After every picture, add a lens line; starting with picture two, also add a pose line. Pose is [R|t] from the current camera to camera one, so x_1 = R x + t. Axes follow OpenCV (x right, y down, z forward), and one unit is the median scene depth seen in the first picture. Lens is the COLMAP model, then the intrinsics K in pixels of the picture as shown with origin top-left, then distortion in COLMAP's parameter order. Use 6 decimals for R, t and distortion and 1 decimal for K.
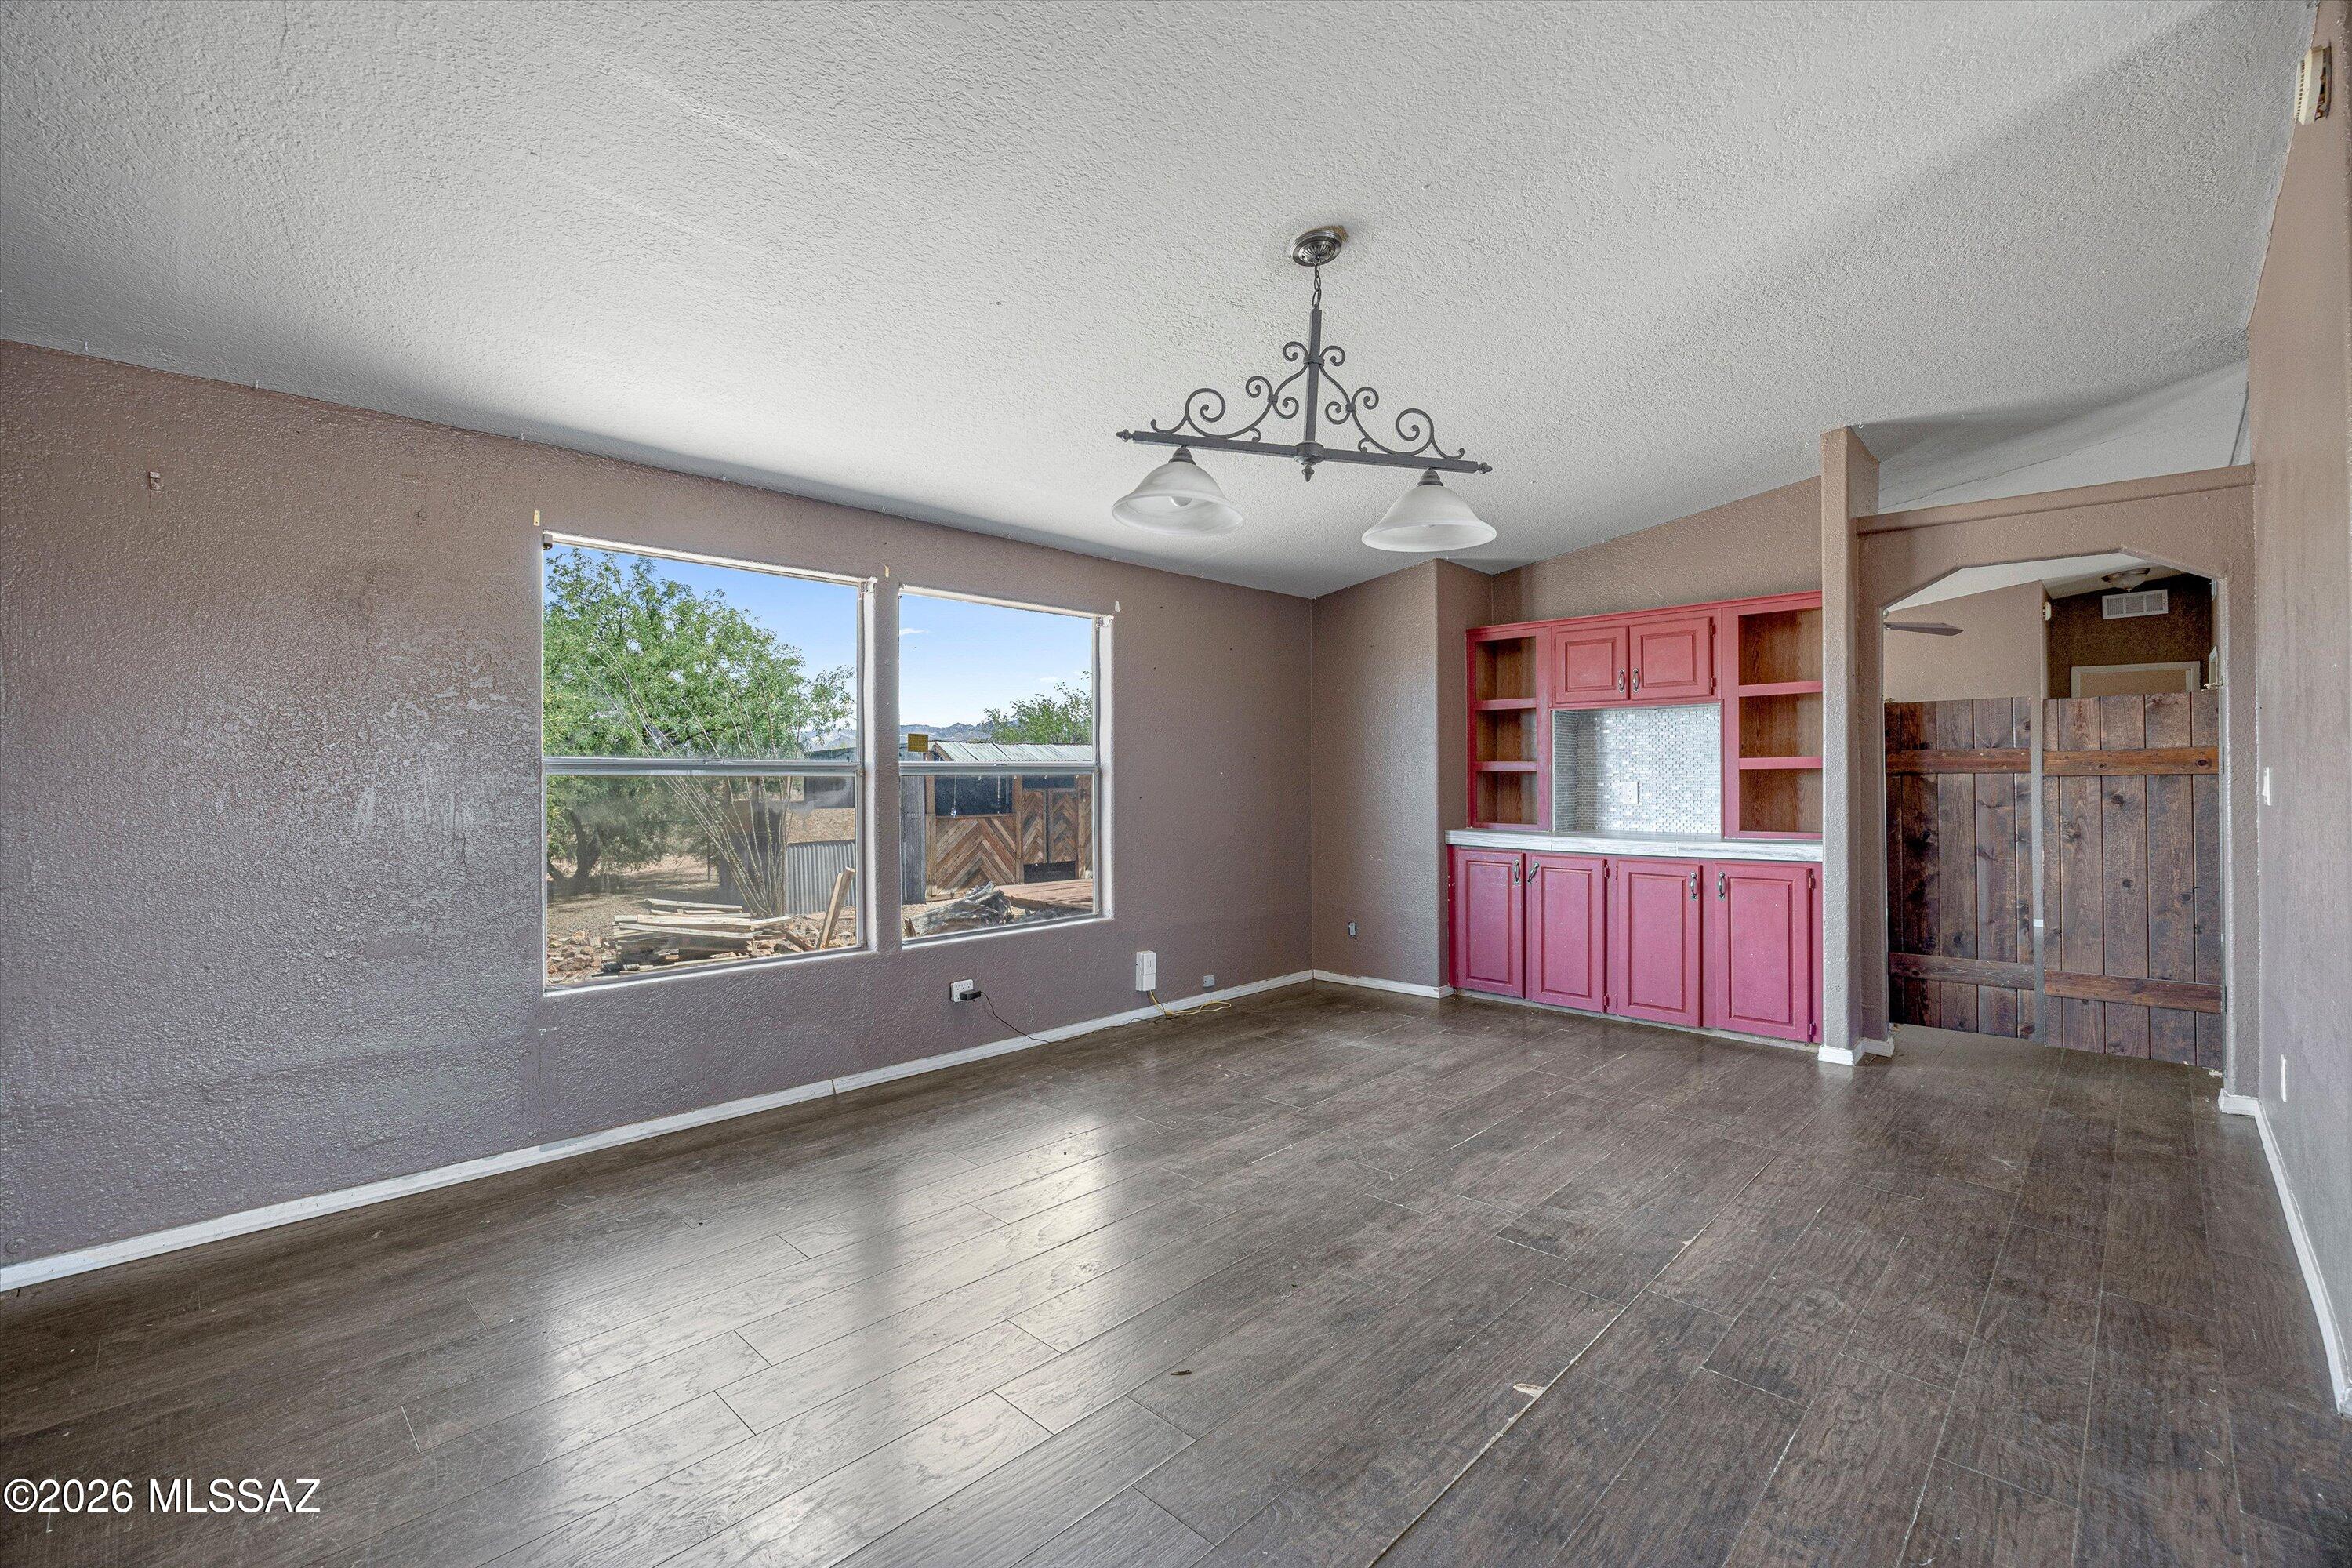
lens RADIAL K [[1009.6, 0, 1177.0], [0, 1009.6, 769.1], [0, 0, 1]] dist [-0.019429, 0.000022]
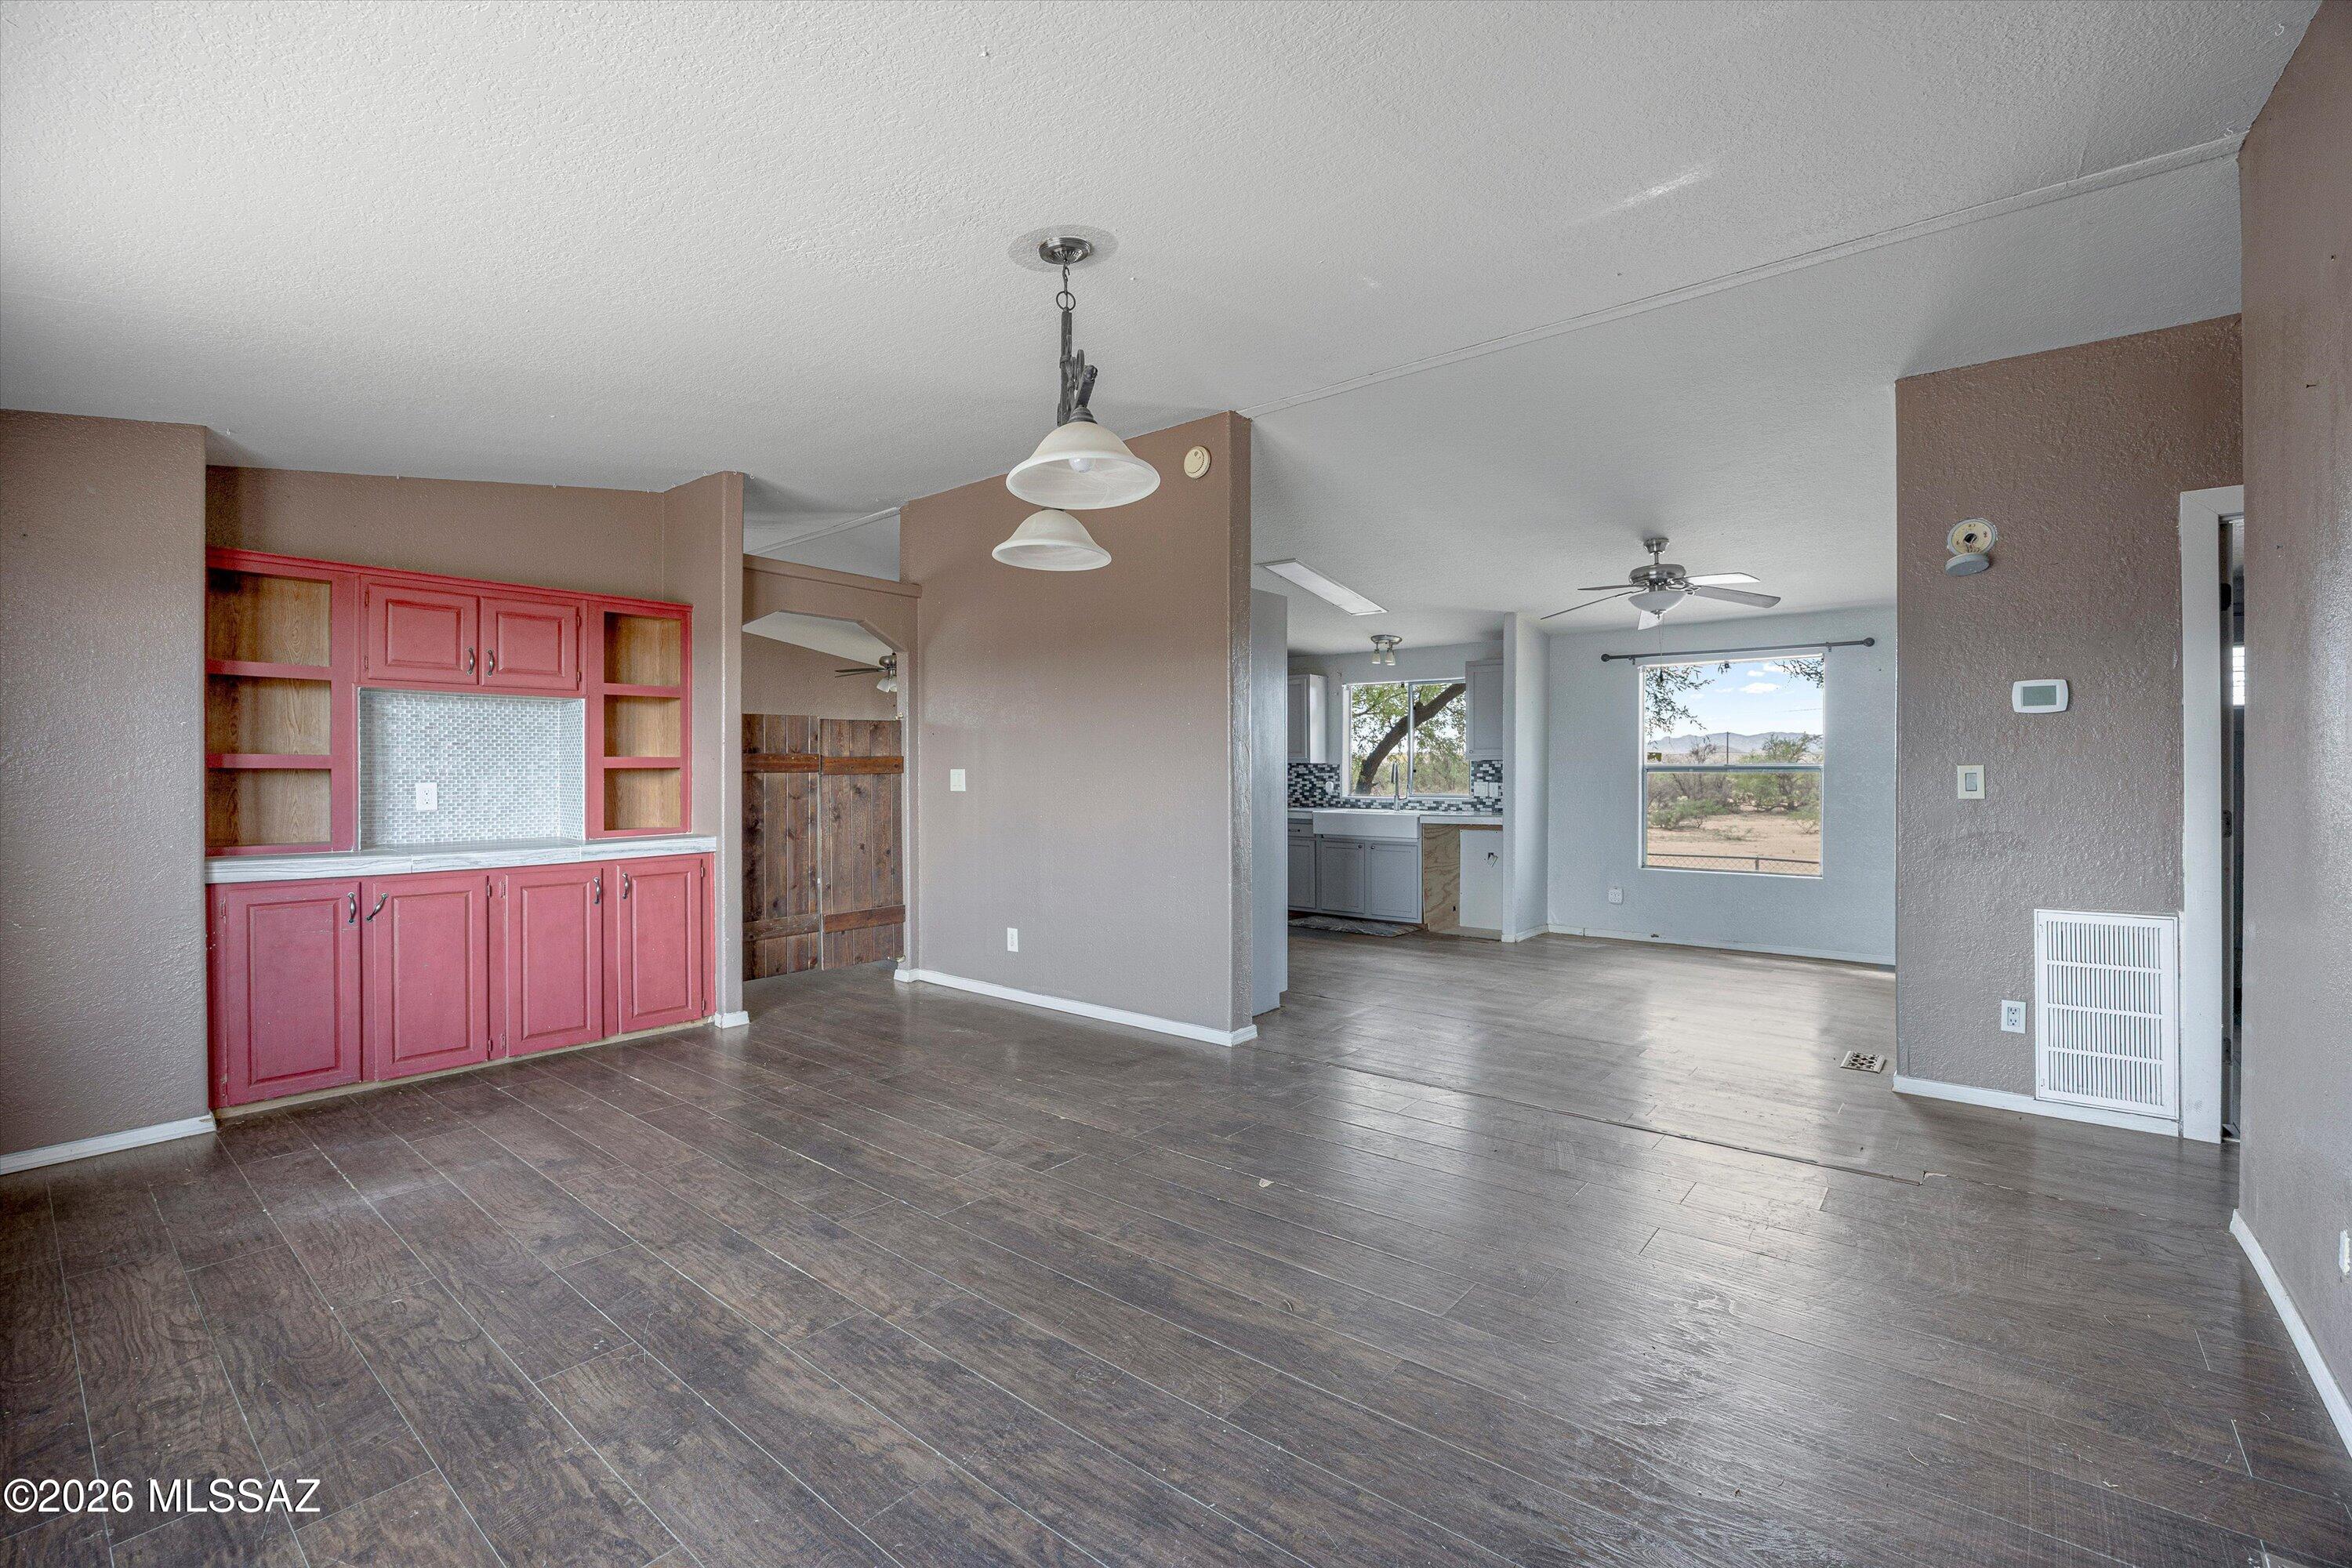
lens RADIAL K [[1010.1, 0, 1189.8], [0, 1010.1, 777.2], [0, 0, 1]] dist [-0.014074, -0.000605]
pose [[-0.092145, -0.002704, 0.995742, -0.578227], [-0.003907, 0.999990, 0.002354, 0.005147], [-0.995738, -0.003673, -0.092154, 0.637190]]
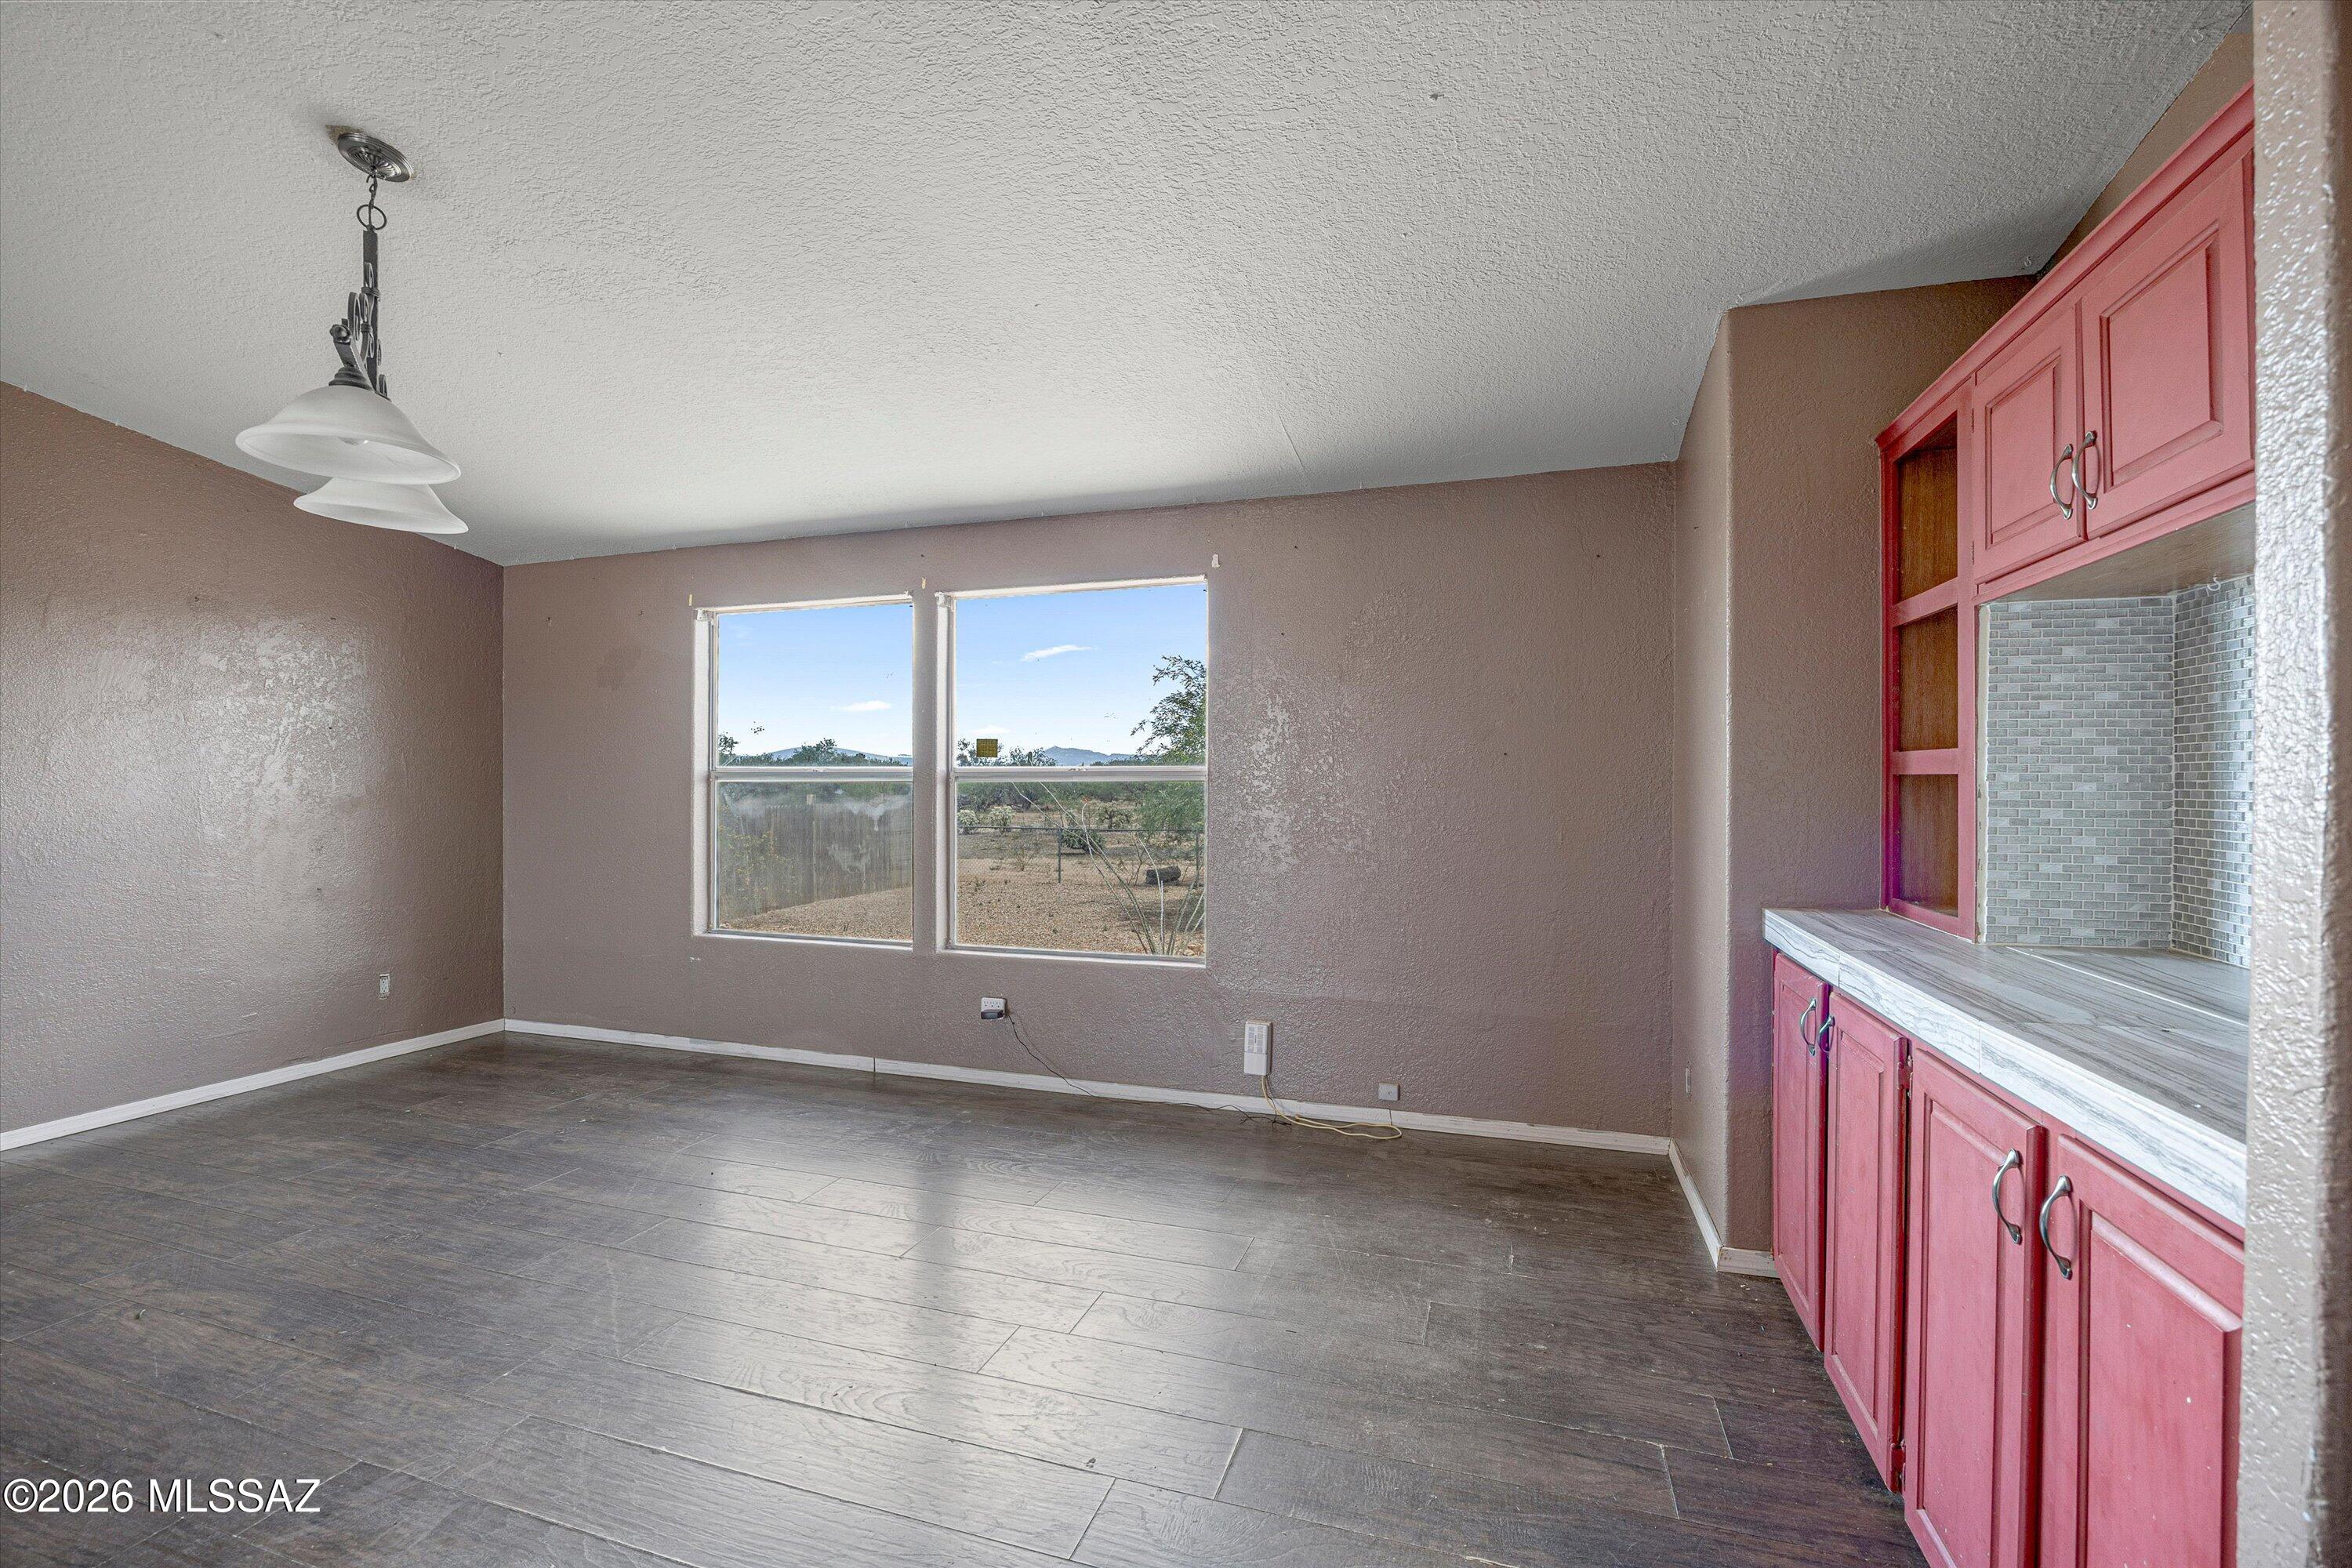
lens RADIAL K [[1010.1, 0, 1189.8], [0, 1010.1, 777.2], [0, 0, 1]] dist [-0.014074, -0.000605]
pose [[0.439863, -0.001539, -0.898064, 0.790746], [0.002205, 0.999997, -0.000634, 0.004002], [0.898062, -0.001701, 0.439865, 0.821063]]
